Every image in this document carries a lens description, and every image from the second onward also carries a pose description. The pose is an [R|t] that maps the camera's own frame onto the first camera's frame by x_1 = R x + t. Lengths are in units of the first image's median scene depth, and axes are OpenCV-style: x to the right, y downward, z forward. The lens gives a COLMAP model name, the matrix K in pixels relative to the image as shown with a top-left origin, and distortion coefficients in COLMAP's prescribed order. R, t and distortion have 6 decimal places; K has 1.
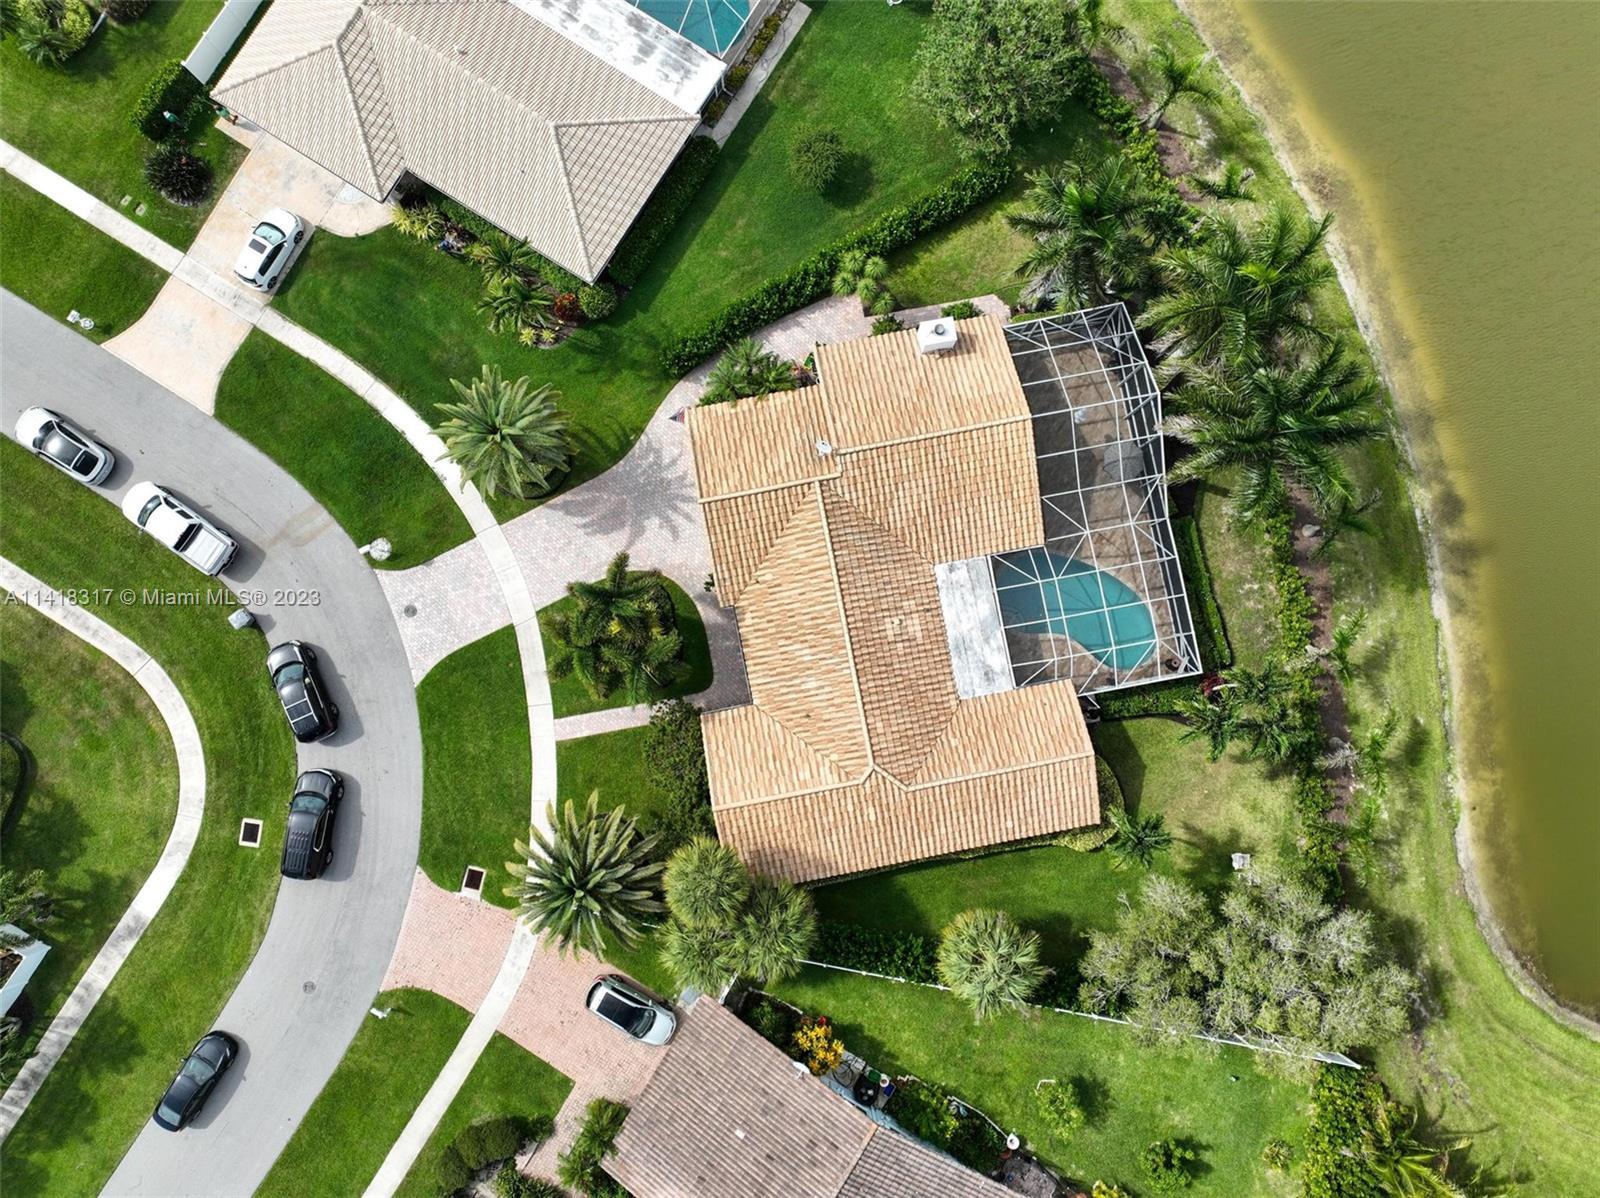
lens RADIAL K [[1128.8, 0, 800.0], [0, 1128.8, 599.0], [0, 0, 1]] dist [-0.005778, 0.024032]
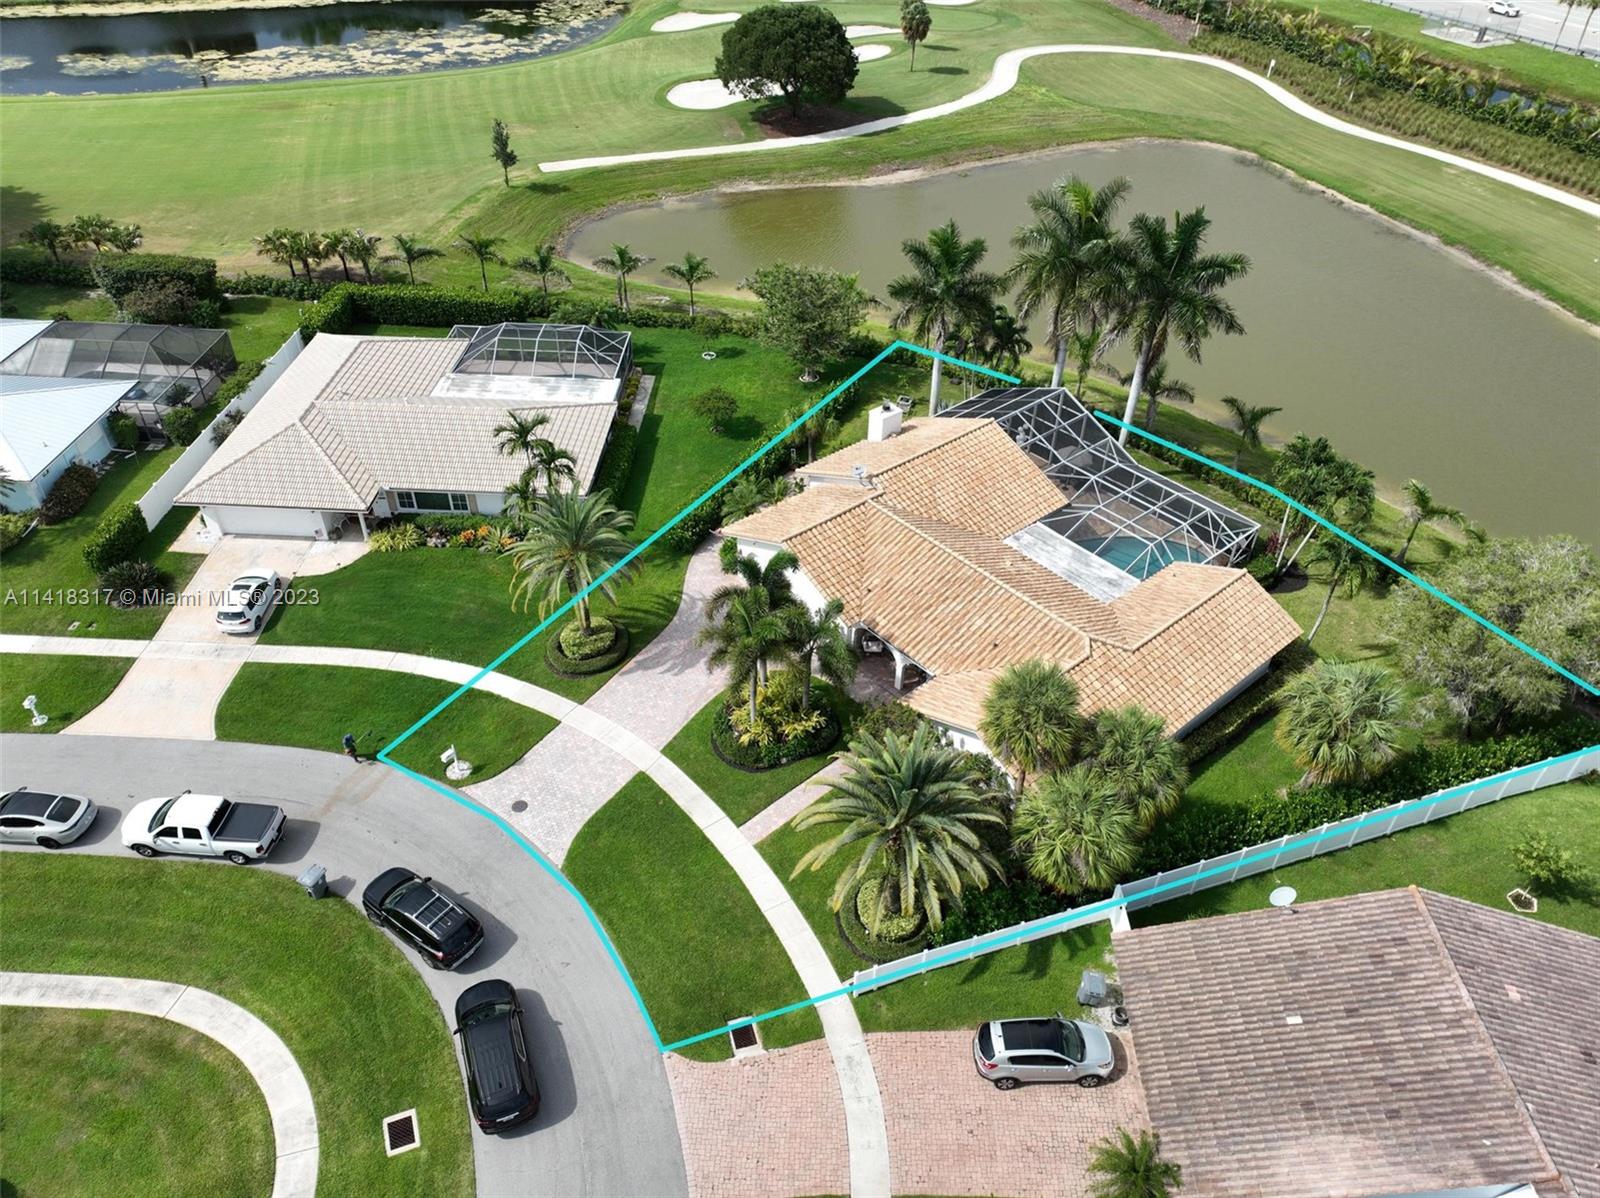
lens RADIAL K [[1128.8, 0, 800.0], [0, 1128.8, 599.0], [0, 0, 1]] dist [-0.005778, 0.024032]
pose [[0.867433, -0.303634, 0.394164, -0.448547], [0.495269, 0.602744, -0.625626, 0.535298], [-0.047618, 0.737907, 0.673221, 0.332029]]
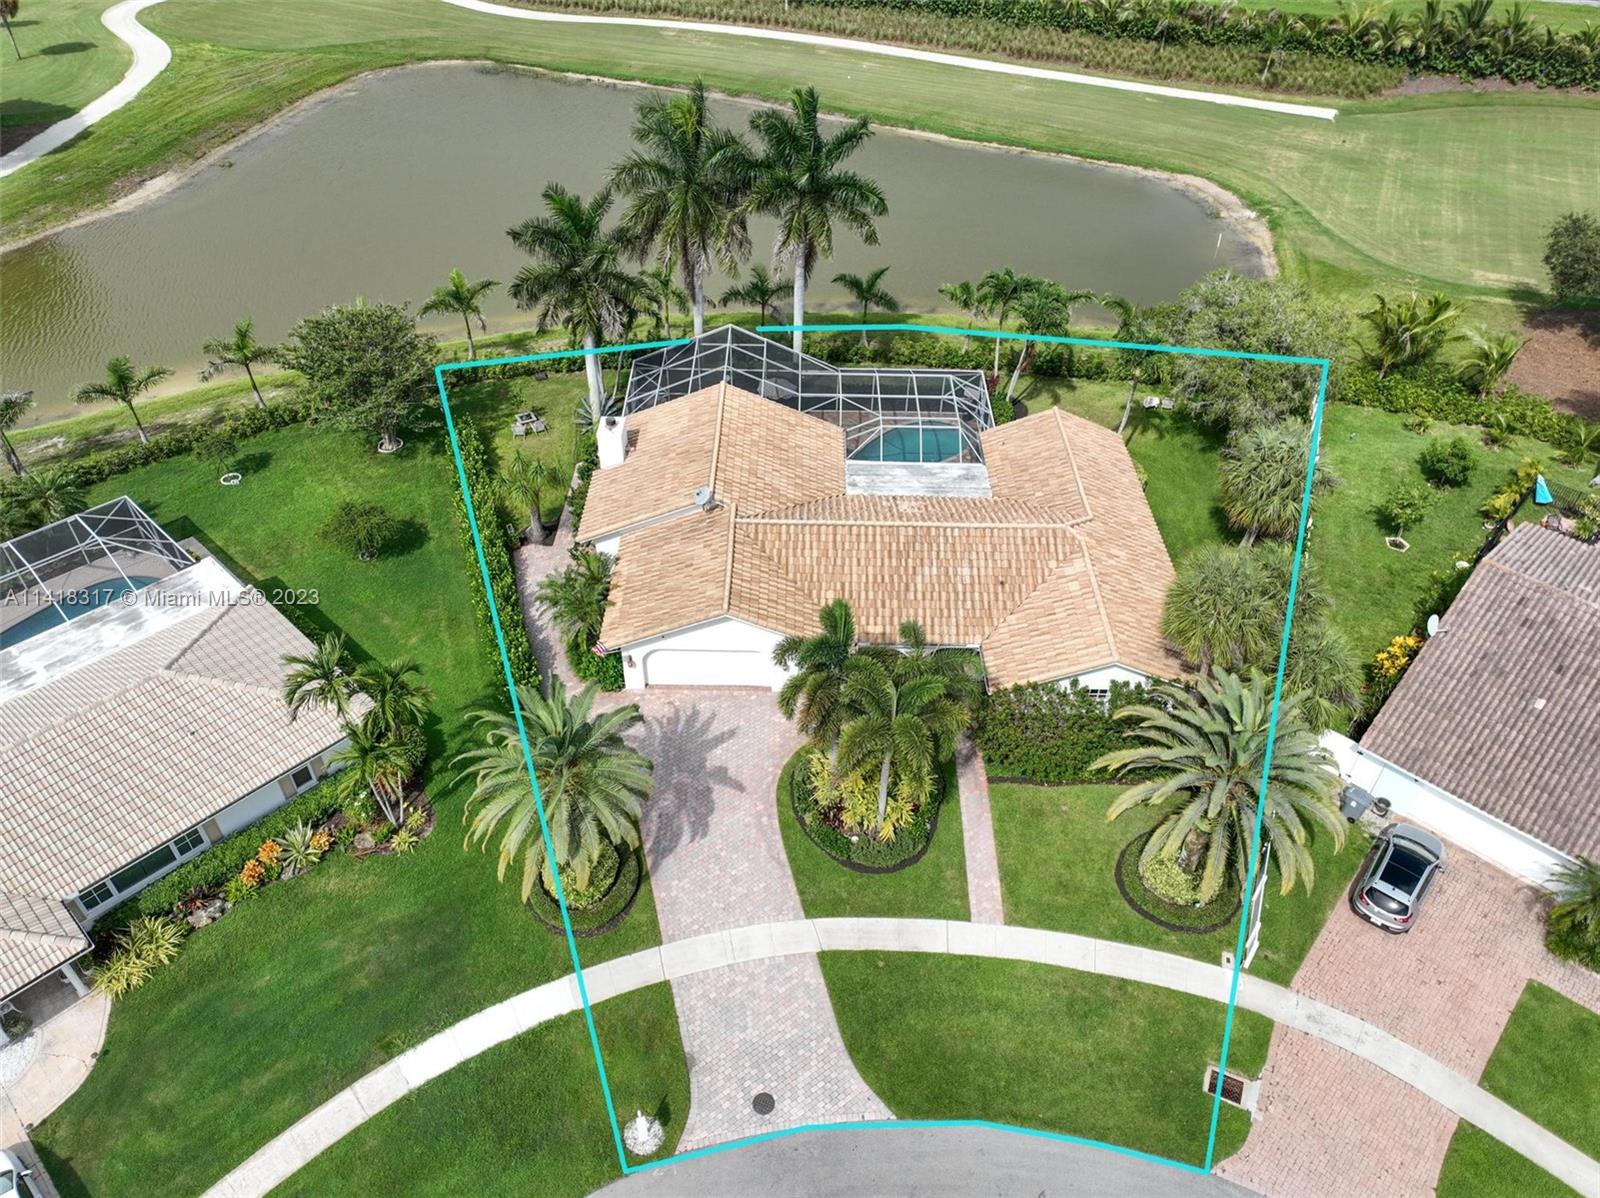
lens RADIAL K [[1128.8, 0, 800.0], [0, 1128.8, 599.0], [0, 0, 1]] dist [-0.005778, 0.024032]
pose [[0.194267, -0.642742, 0.741042, -0.607414], [0.976873, 0.195555, -0.086476, 0.028561], [-0.089333, 0.740703, 0.665867, 0.425813]]
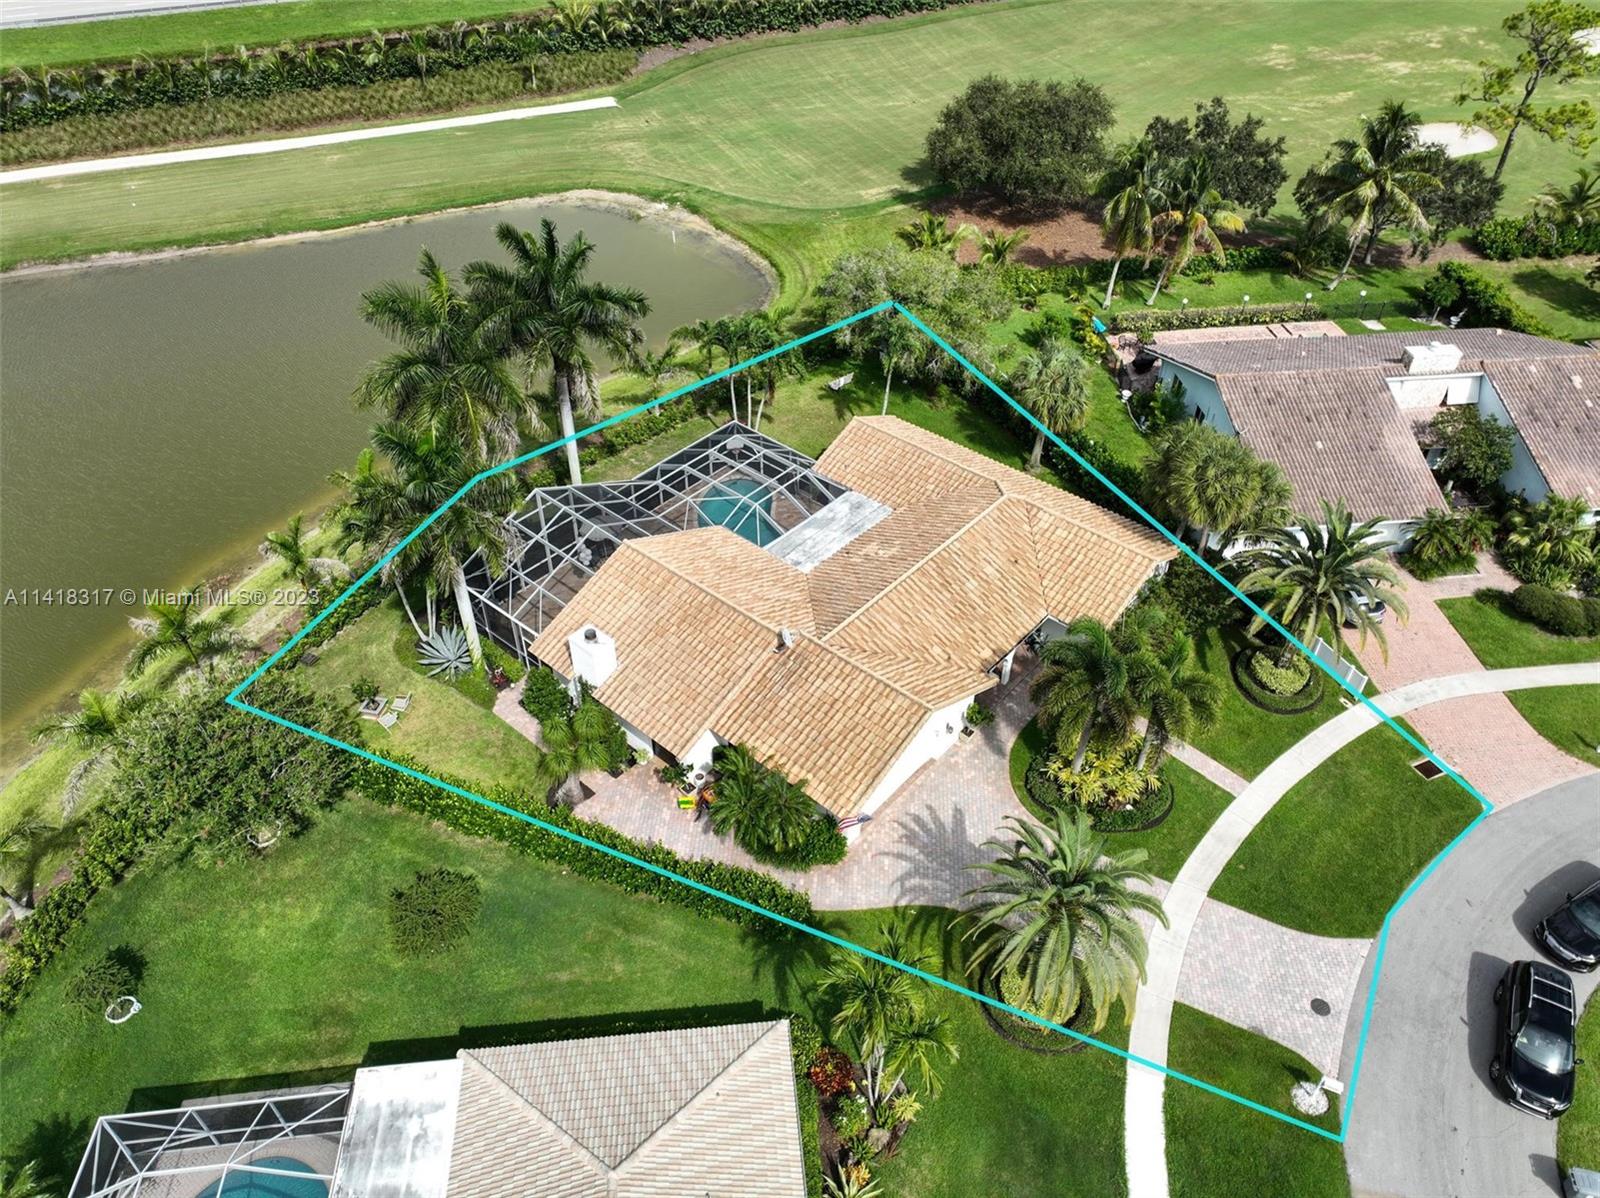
lens RADIAL K [[1128.8, 0, 800.0], [0, 1128.8, 599.0], [0, 0, 1]] dist [-0.005778, 0.024032]
pose [[-0.616121, -0.523679, 0.588349, -0.426377], [0.784398, -0.340127, 0.518683, -0.508535], [-0.071510, 0.781072, 0.620333, 0.410267]]
